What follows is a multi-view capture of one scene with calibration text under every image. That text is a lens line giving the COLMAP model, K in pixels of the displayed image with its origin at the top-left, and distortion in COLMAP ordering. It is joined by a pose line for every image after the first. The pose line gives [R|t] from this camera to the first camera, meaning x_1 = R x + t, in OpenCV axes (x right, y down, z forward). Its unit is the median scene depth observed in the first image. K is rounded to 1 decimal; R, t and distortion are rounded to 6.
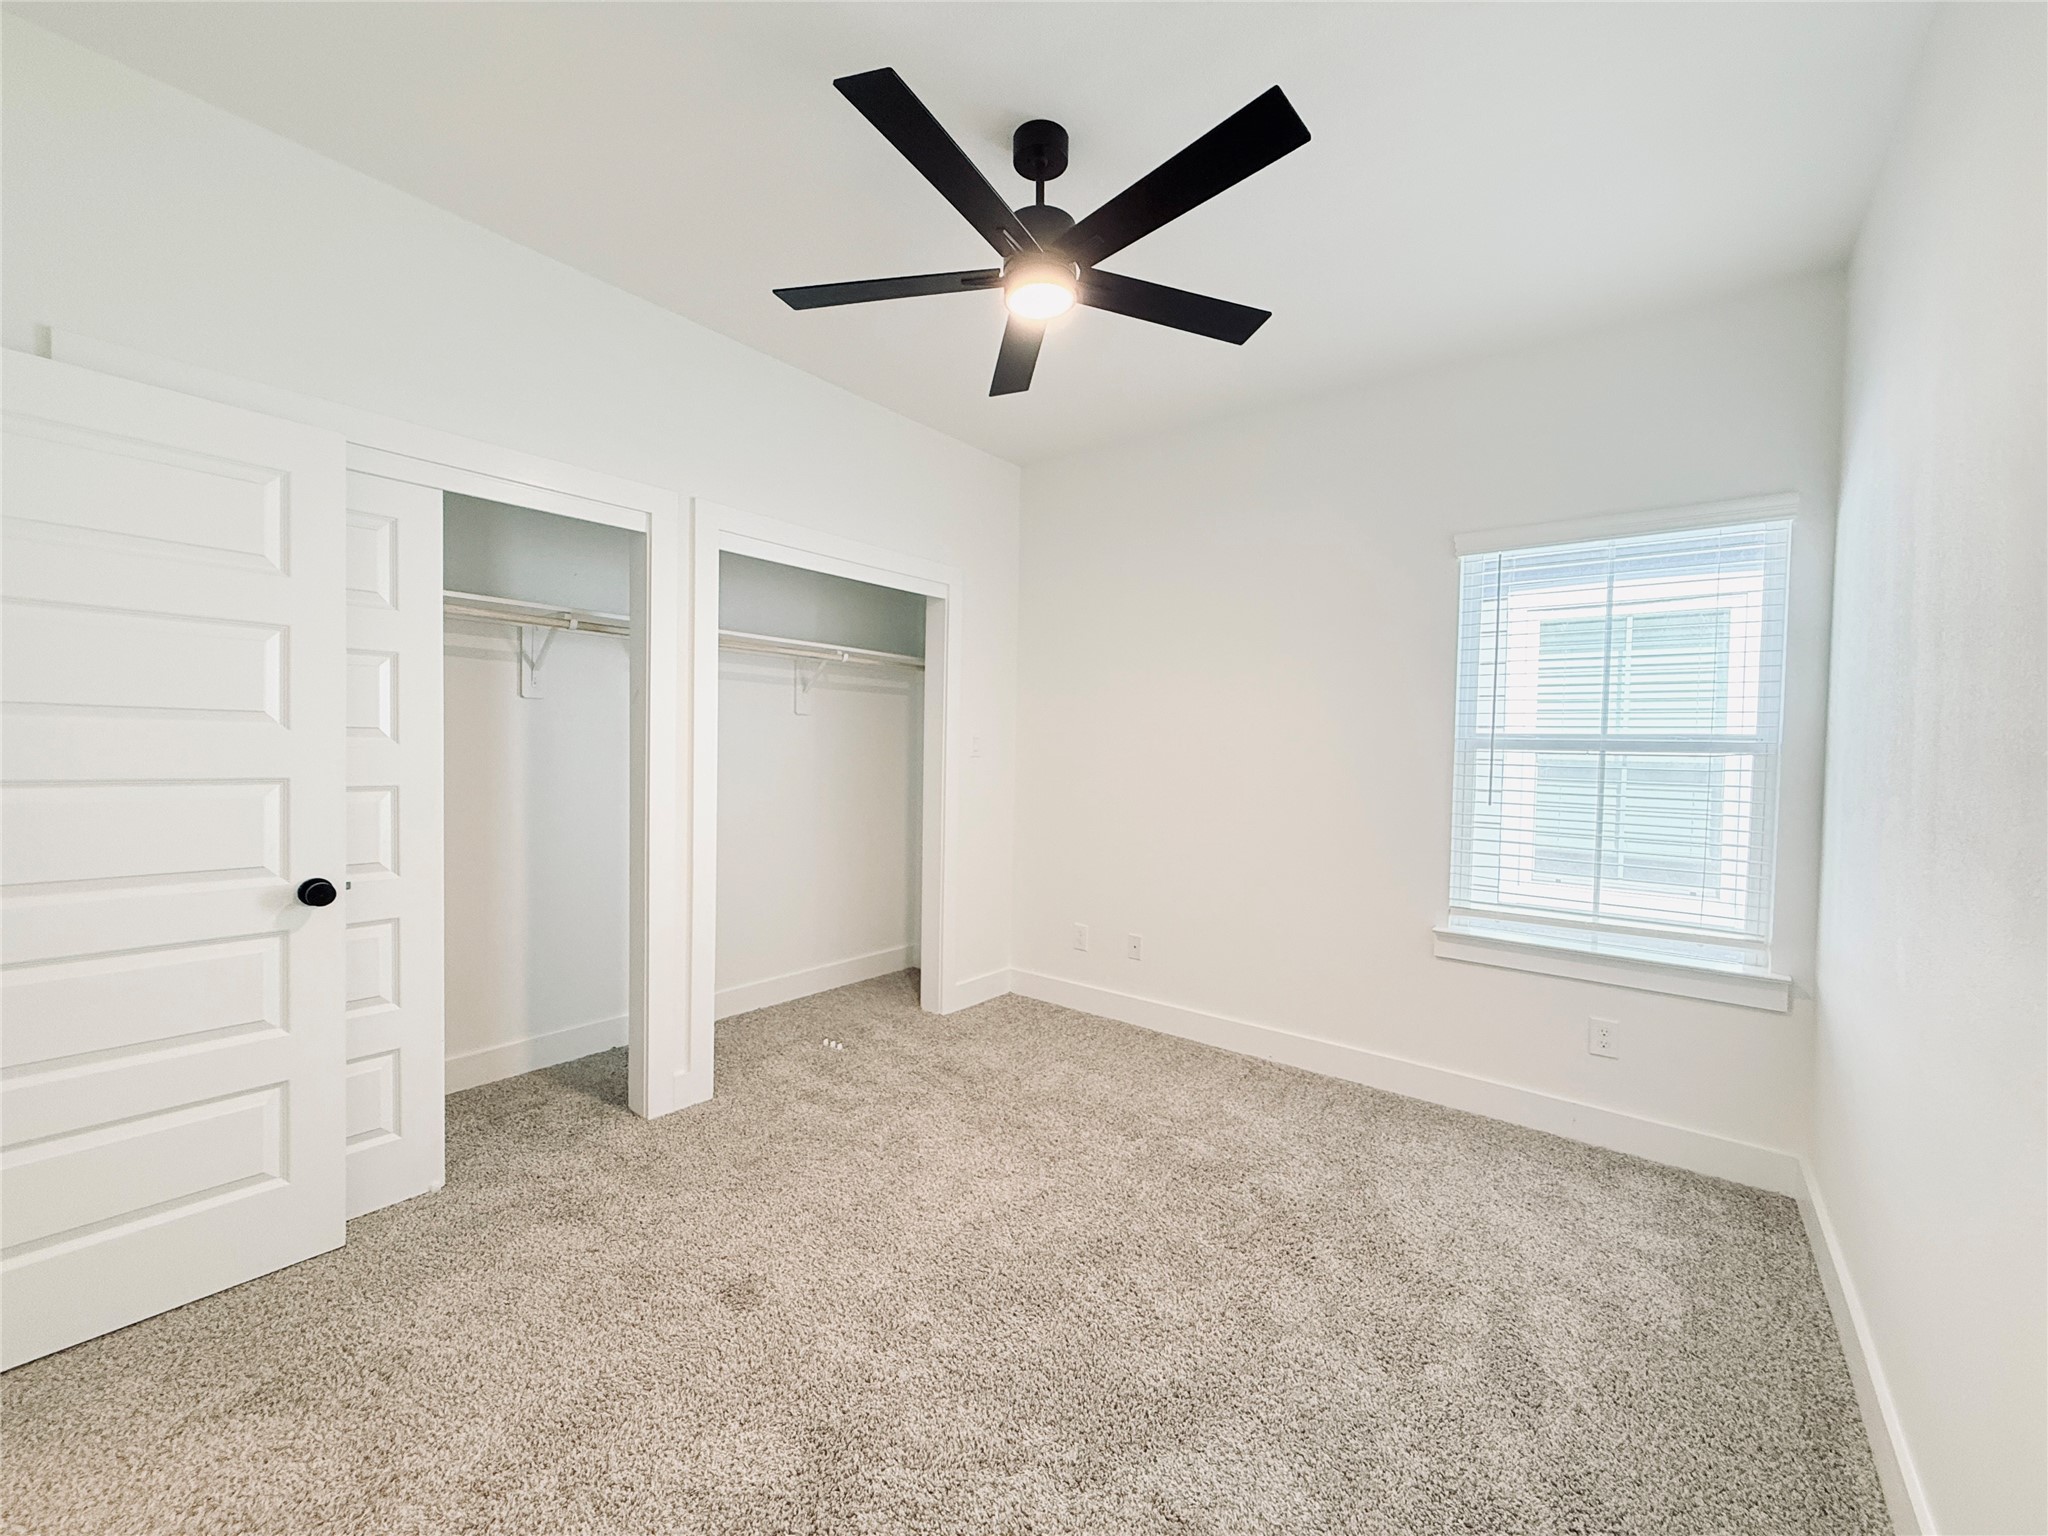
lens RADIAL K [[814.8, 0, 1023.4], [0, 814.8, 772.6], [0, 0, 1]] dist [-0.002231, 0.000680]
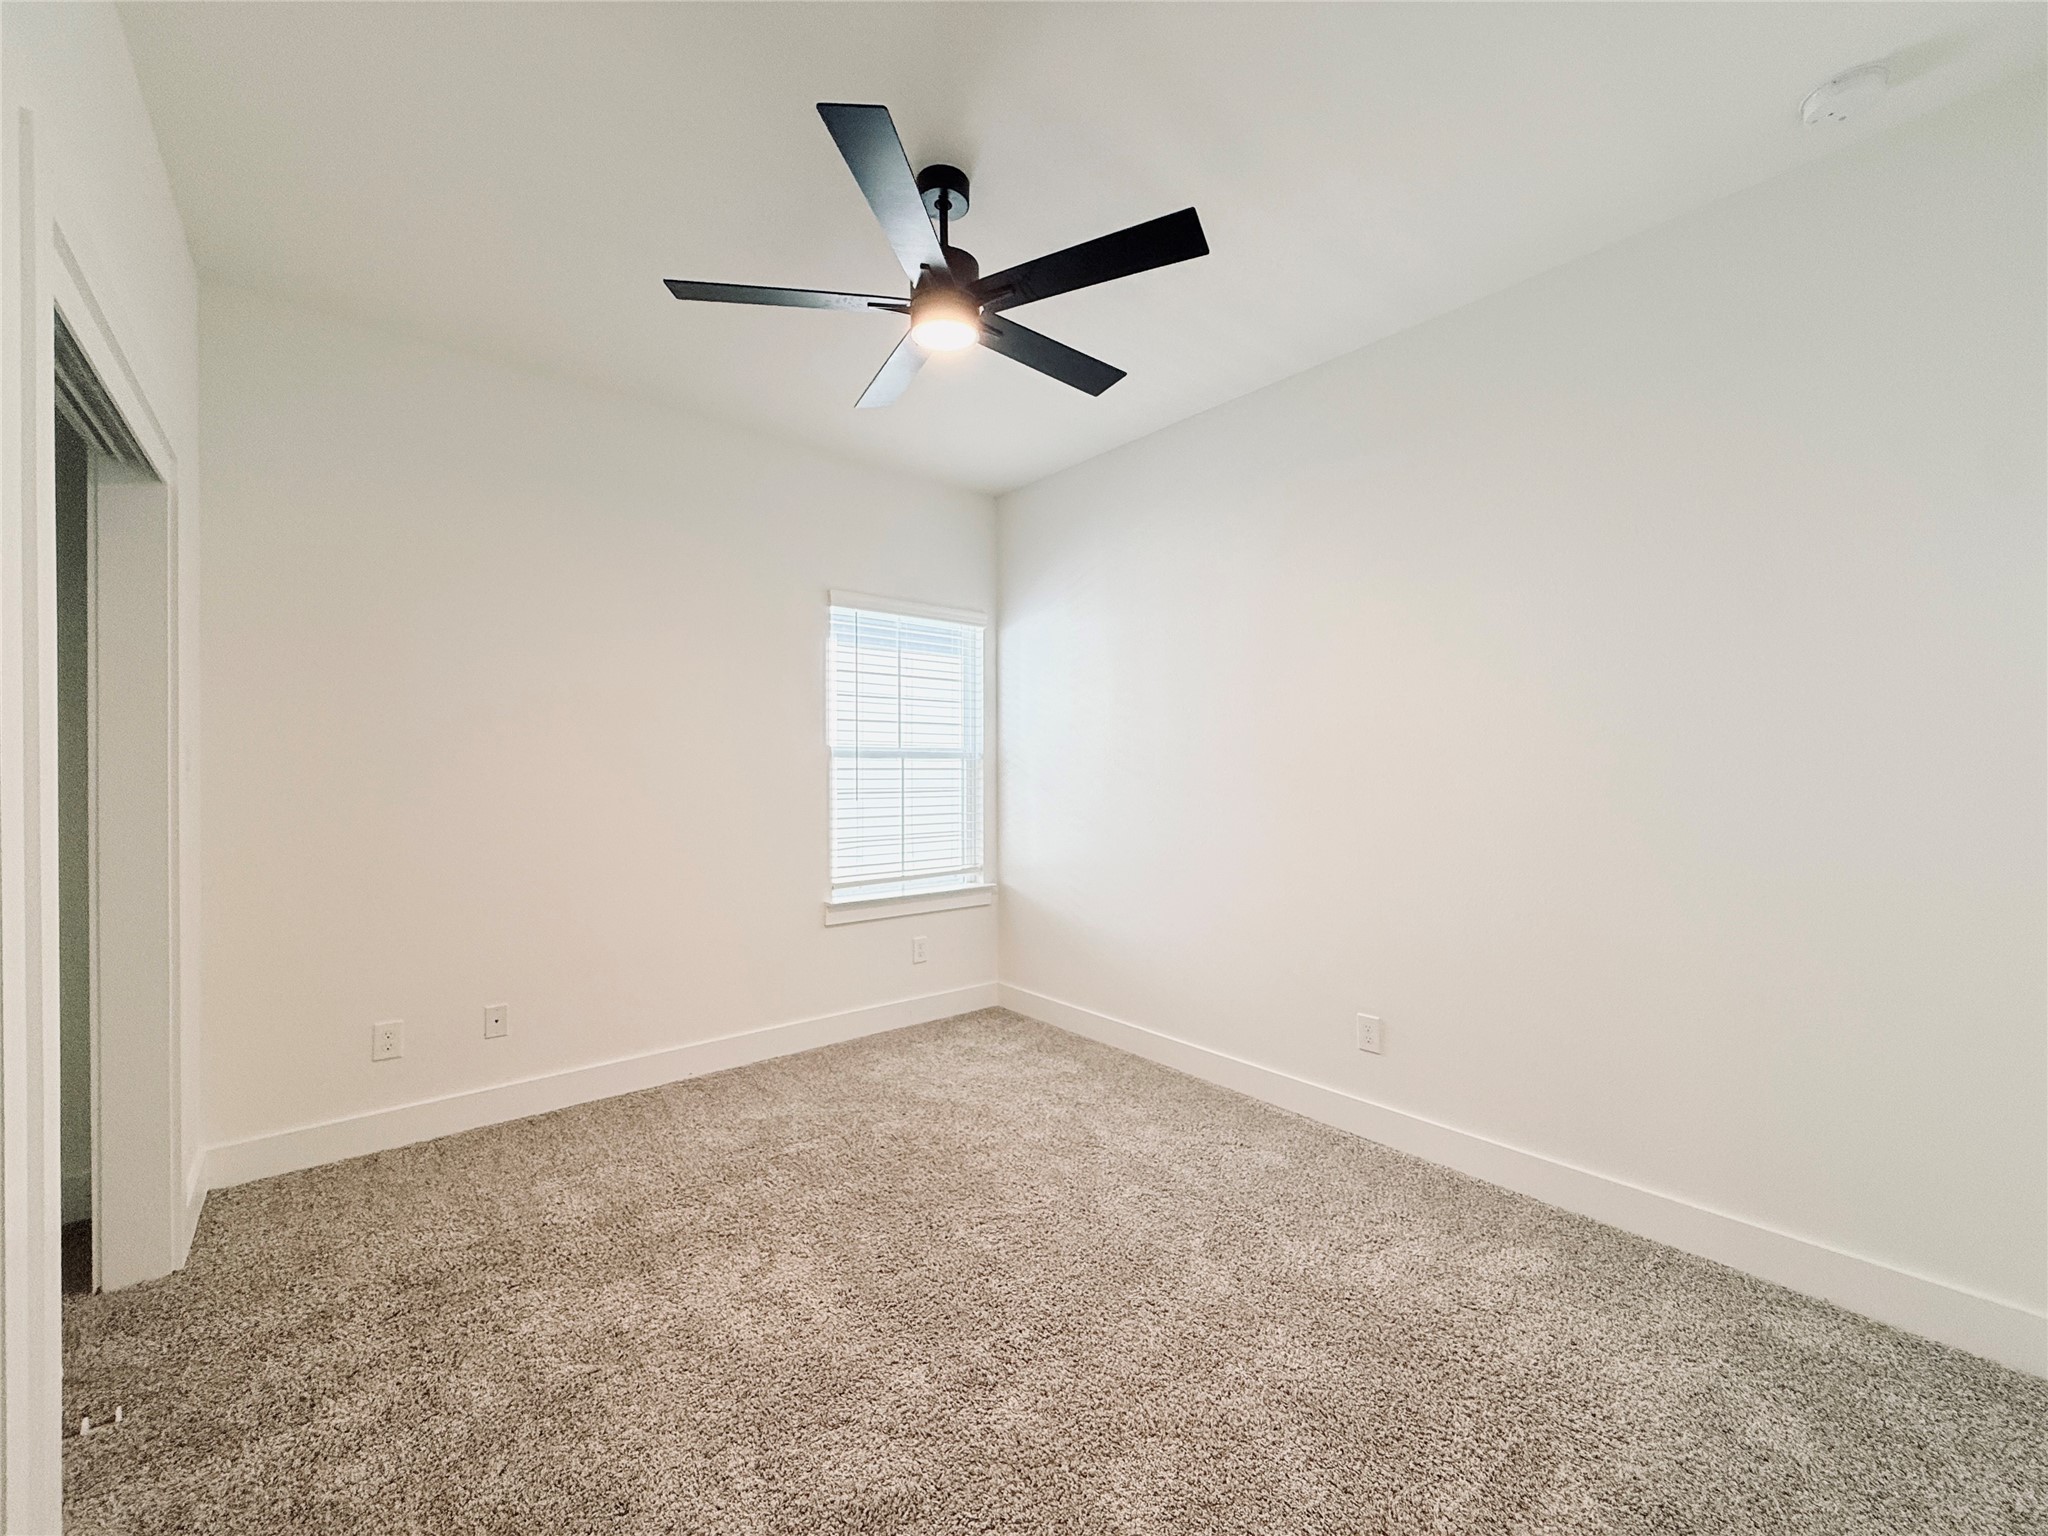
lens RADIAL K [[814.8, 0, 1023.4], [0, 814.8, 772.6], [0, 0, 1]] dist [-0.002231, 0.000680]
pose [[0.204293, -0.024084, 0.978613, -0.685783], [0.036837, 0.999178, 0.016900, -0.017871], [-0.978216, 0.032596, 0.205013, 0.481188]]
